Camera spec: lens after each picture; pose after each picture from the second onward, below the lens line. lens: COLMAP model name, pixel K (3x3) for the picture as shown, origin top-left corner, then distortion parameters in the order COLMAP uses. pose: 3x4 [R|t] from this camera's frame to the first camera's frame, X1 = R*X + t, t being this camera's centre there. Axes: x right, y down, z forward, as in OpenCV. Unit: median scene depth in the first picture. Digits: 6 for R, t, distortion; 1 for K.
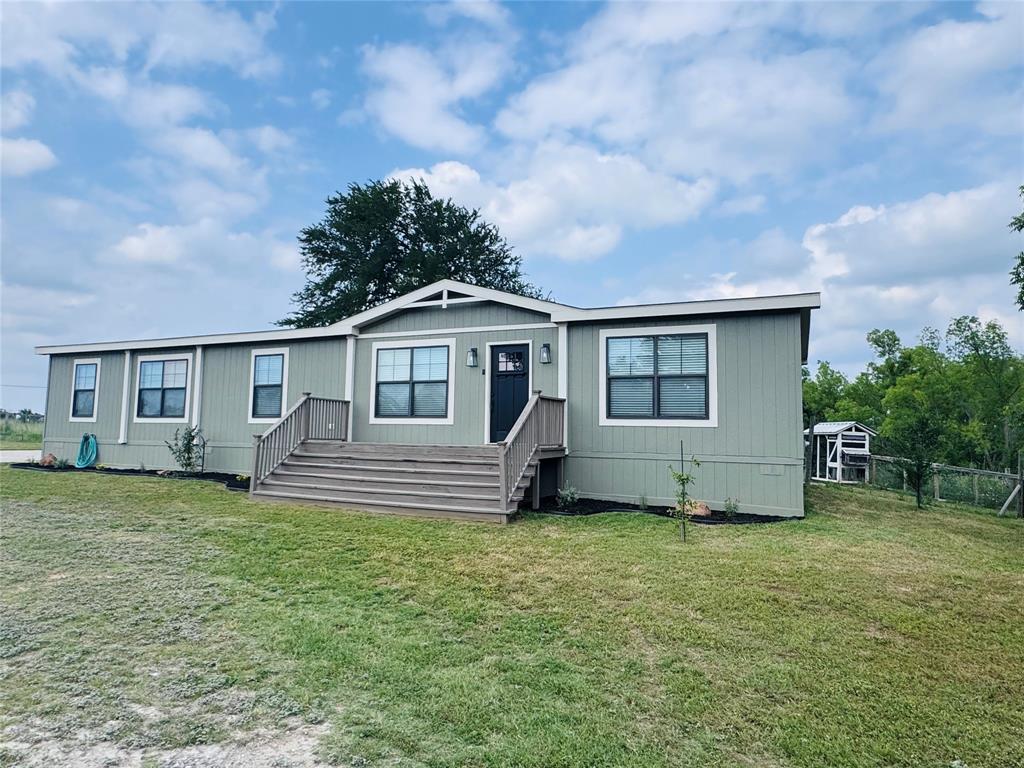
lens RADIAL K [[634.4, 0, 495.0], [0, 634.4, 403.3], [0, 0, 1]] dist [0.006014, 0.006964]
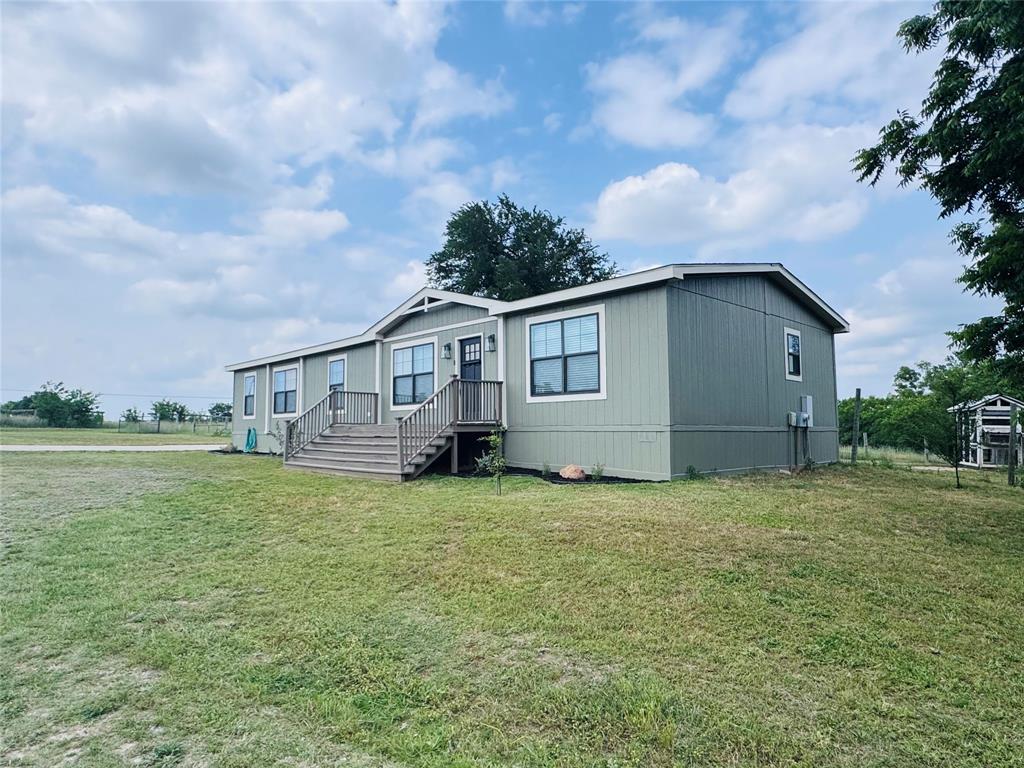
lens RADIAL K [[634.4, 0, 517.2], [0, 634.4, 383.7], [0, 0, 1]] dist [0.006014, 0.006964]
pose [[0.921813, -0.052476, -0.384067, 0.306079], [0.039700, 0.998365, -0.041125, 0.024755], [0.385597, 0.022662, 0.922389, -0.026464]]
